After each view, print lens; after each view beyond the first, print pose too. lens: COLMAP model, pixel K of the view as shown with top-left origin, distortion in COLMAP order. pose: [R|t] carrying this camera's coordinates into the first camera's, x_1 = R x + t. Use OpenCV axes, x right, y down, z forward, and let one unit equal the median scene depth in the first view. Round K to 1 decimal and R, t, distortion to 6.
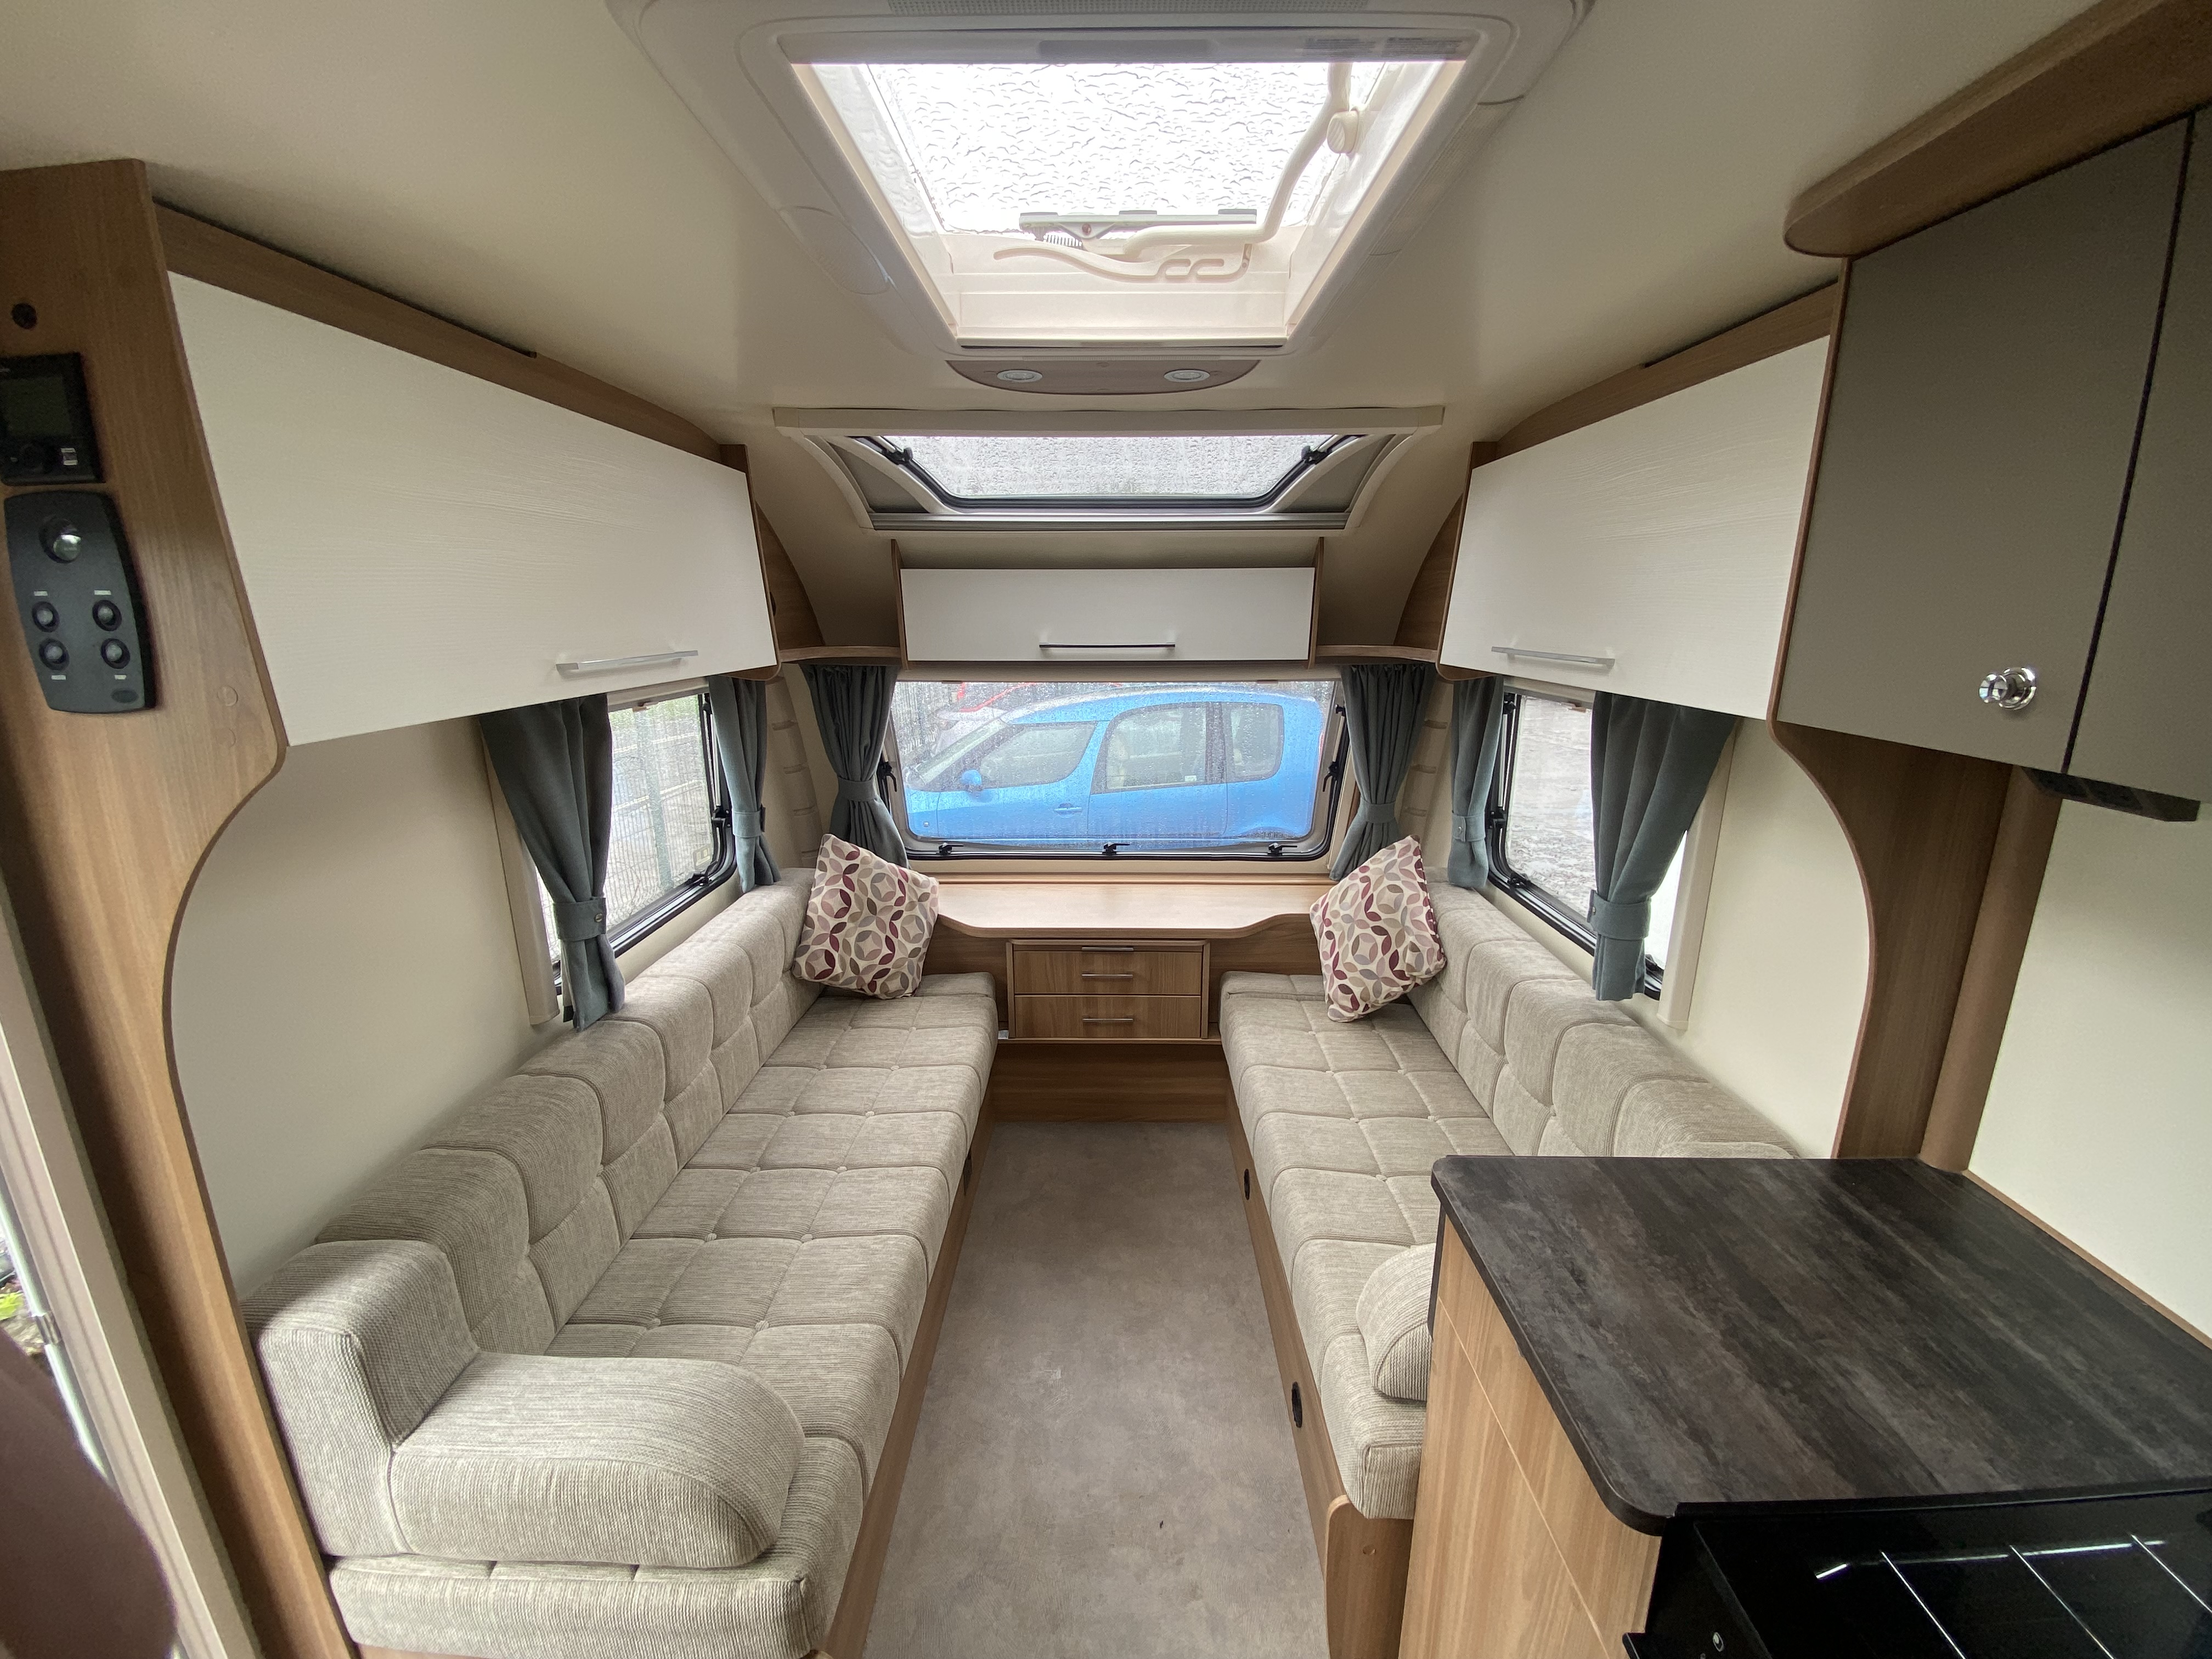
lens RADIAL K [[877.2, 0, 1106.0], [0, 877.2, 829.5], [0, 0, 1]] dist [0.000559, -0.013046]
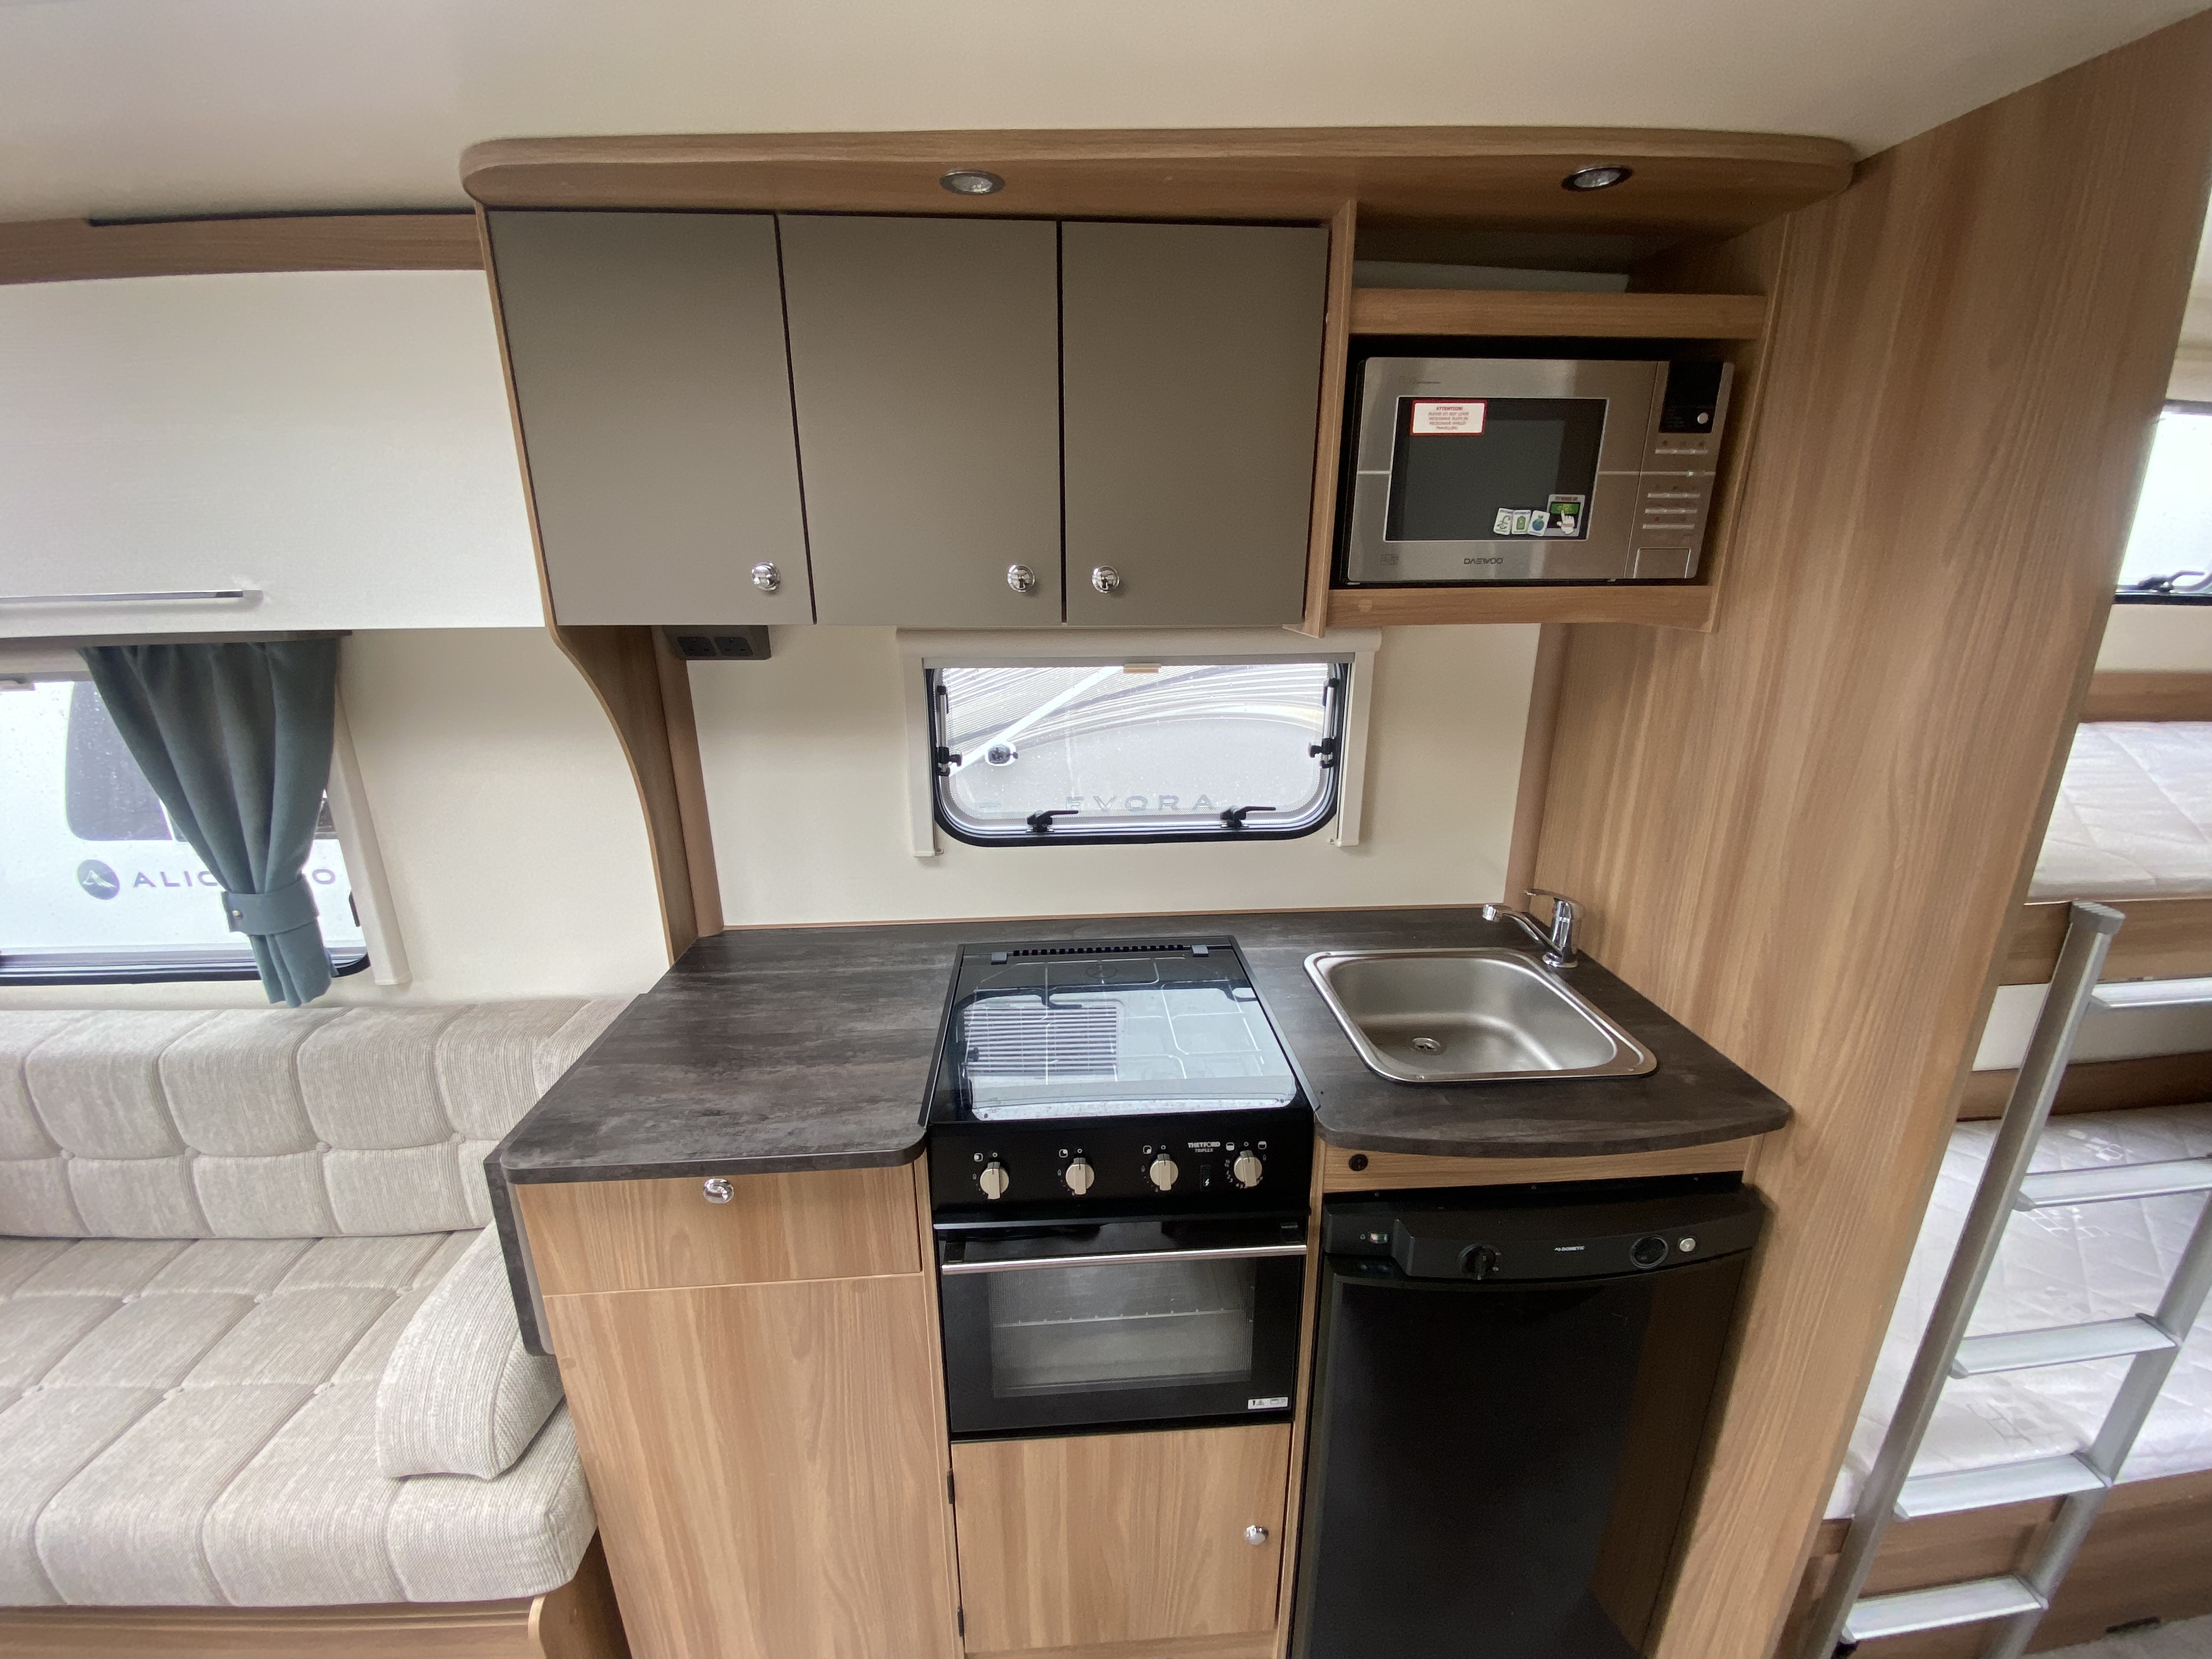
lens RADIAL K [[877.2, 0, 1106.0], [0, 877.2, 829.5], [0, 0, 1]] dist [0.000559, -0.013046]
pose [[-0.072541, -0.295967, 0.952440, -0.212994], [0.243005, 0.920932, 0.304684, -0.025245], [-0.967309, 0.253550, 0.005116, 0.174370]]
